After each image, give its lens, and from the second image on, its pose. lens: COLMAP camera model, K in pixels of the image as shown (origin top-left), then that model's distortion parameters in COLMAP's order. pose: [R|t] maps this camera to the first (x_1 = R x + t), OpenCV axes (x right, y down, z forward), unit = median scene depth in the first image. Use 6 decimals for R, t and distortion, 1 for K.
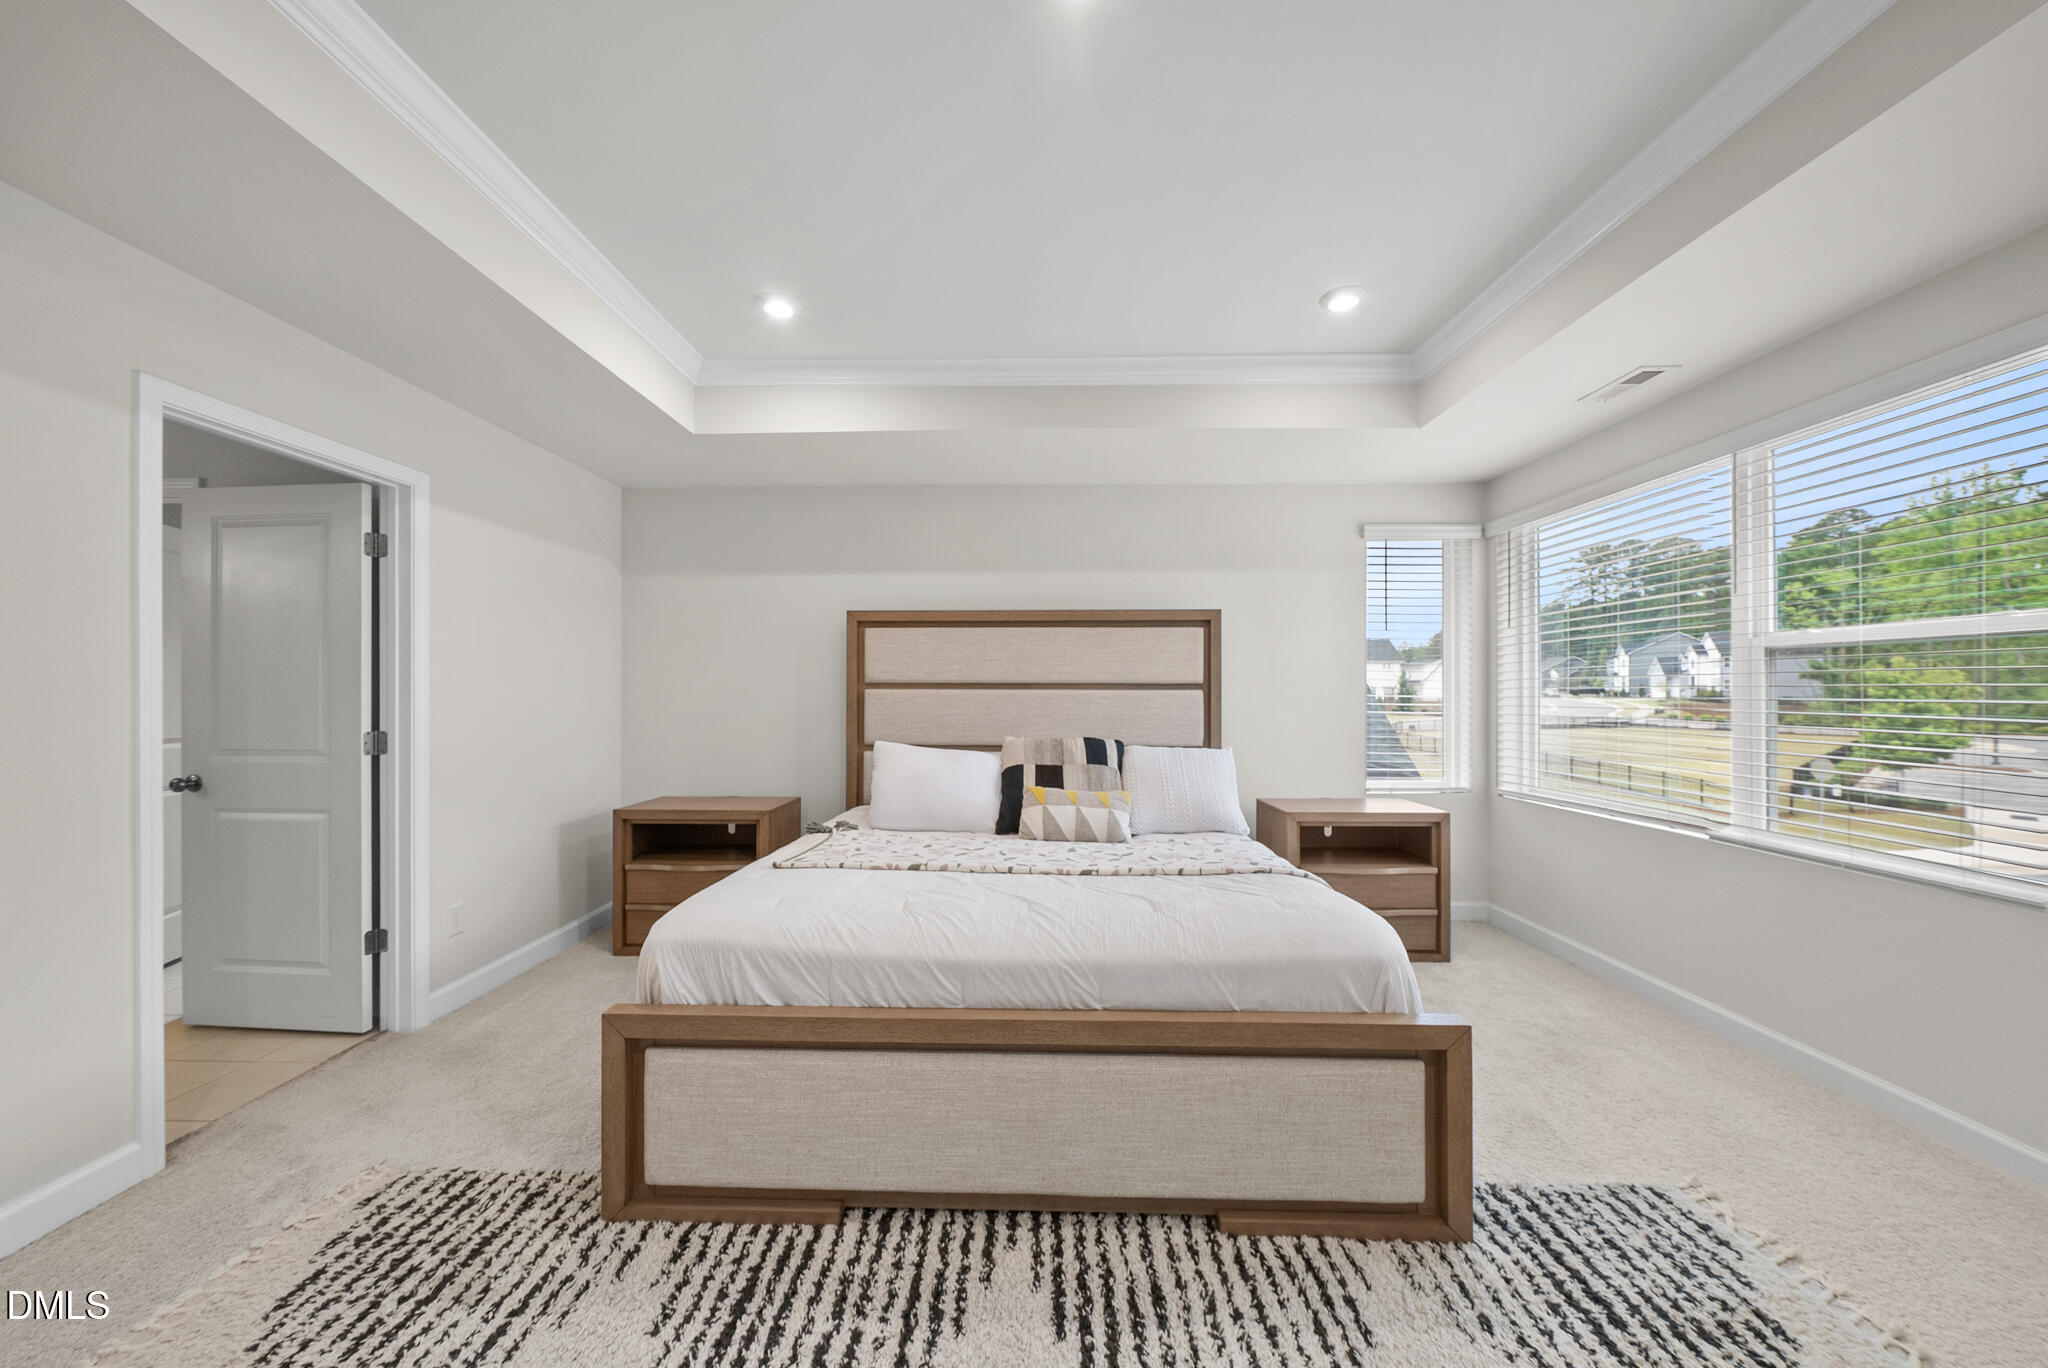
lens RADIAL K [[709.3, 0, 1018.9], [0, 709.3, 687.3], [0, 0, 1]] dist [-0.008560, -0.000116]
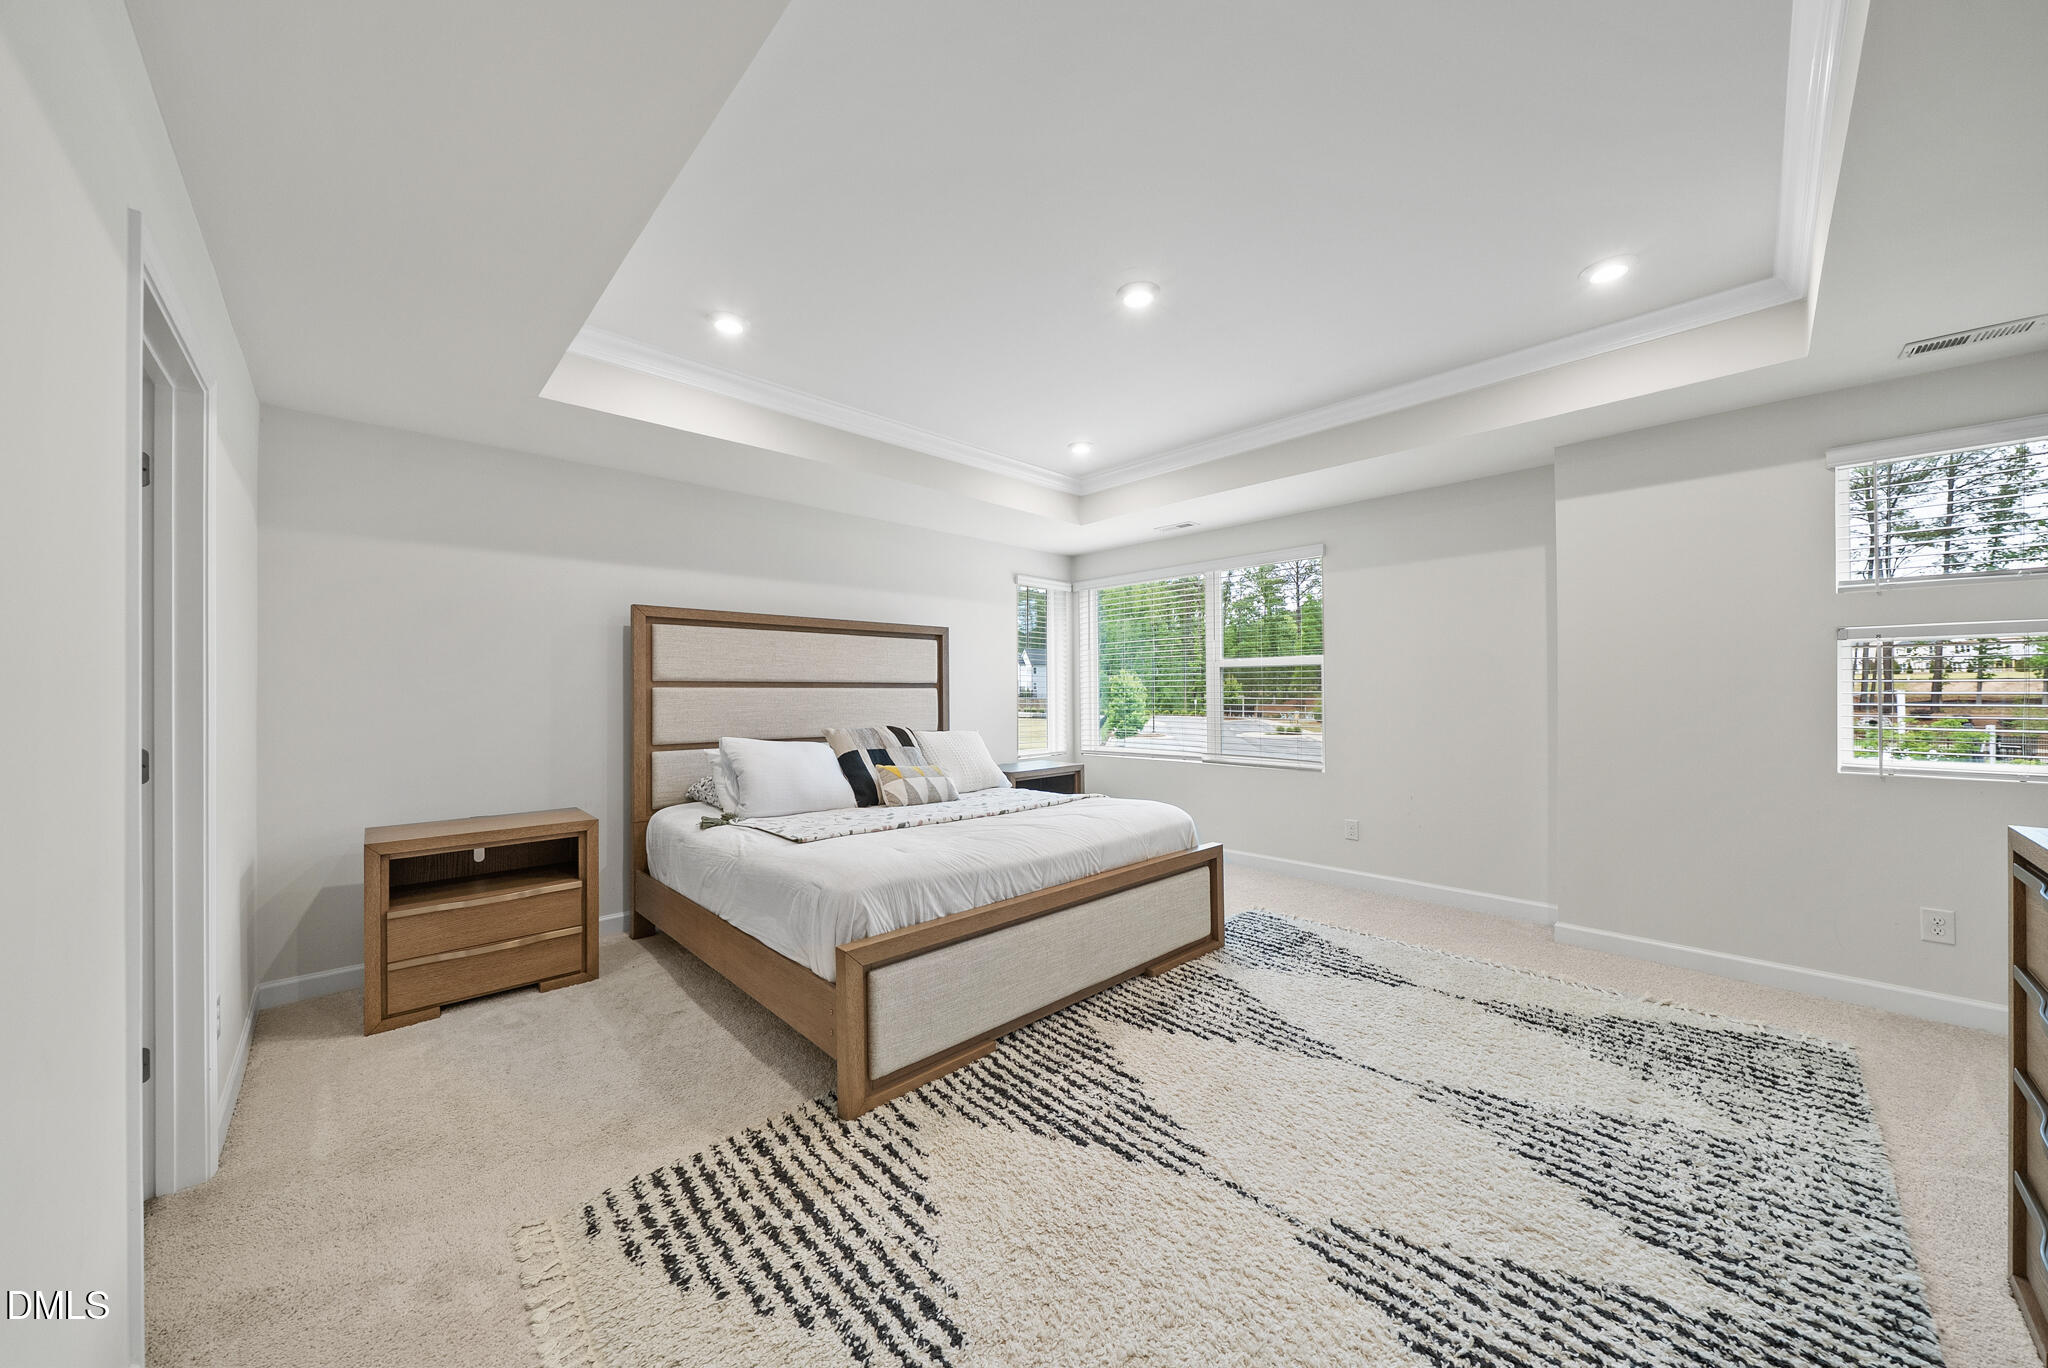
lens RADIAL K [[704.3, 0, 1028.5], [0, 704.3, 685.9], [0, 0, 1]] dist [-0.000335, -0.003629]
pose [[0.704823, 0.002634, 0.709378, -1.209299], [0.000584, 0.999991, -0.004293, 0.011235], [-0.709383, 0.003440, 0.704815, -0.077975]]
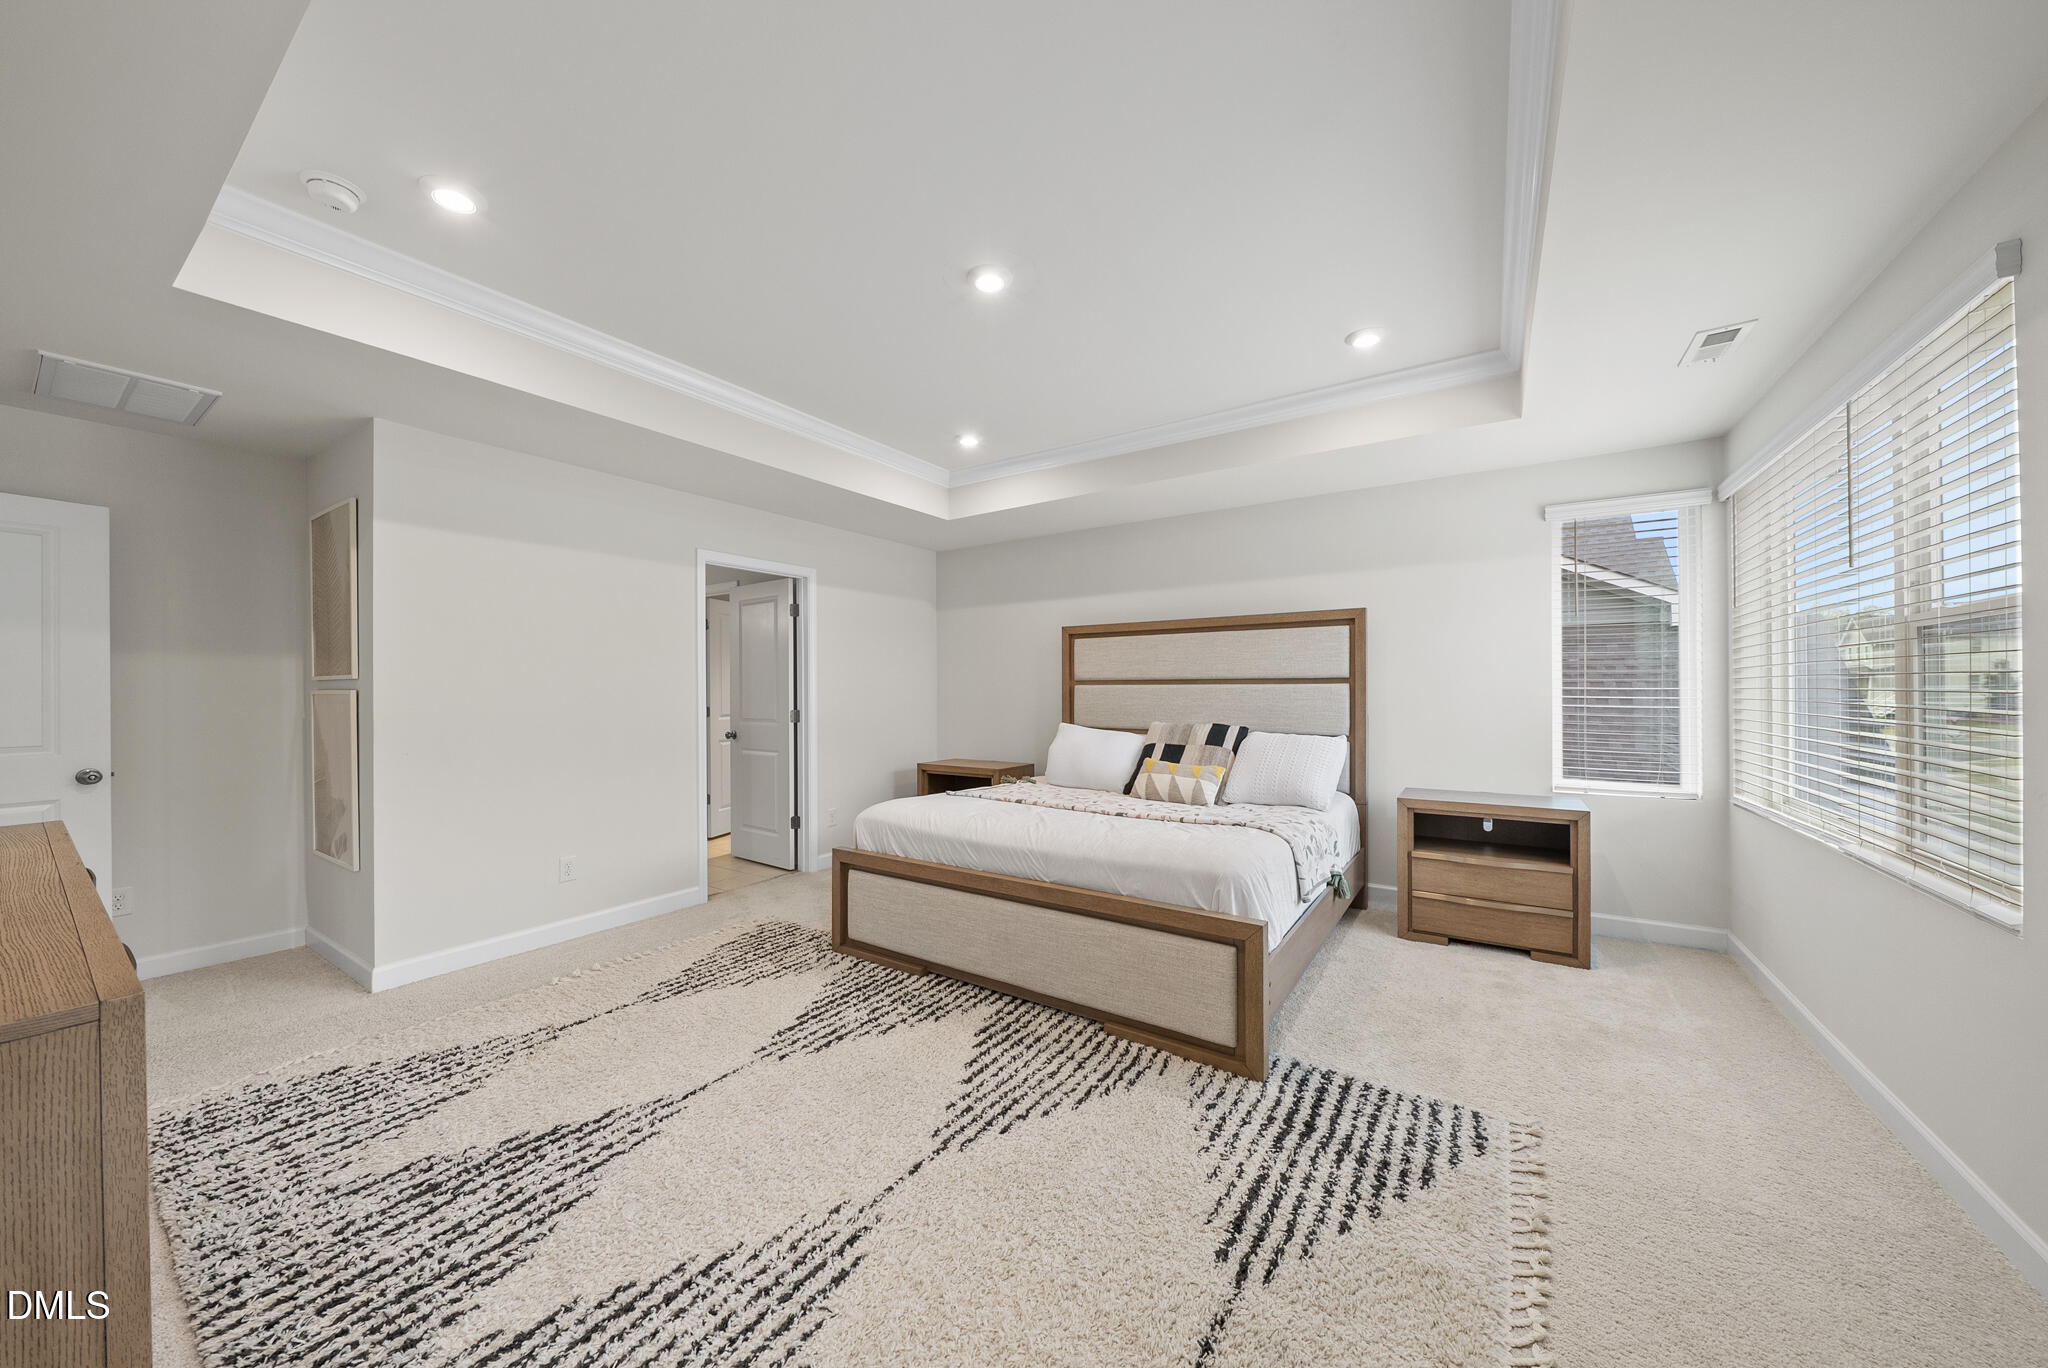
lens RADIAL K [[709.3, 0, 1018.9], [0, 709.3, 687.3], [0, 0, 1]] dist [-0.008560, -0.000116]
pose [[0.840050, -0.006405, -0.542472, 0.940570], [0.010073, 0.999942, 0.003791, 0.000924], [0.542416, -0.008649, 0.840065, -0.397640]]
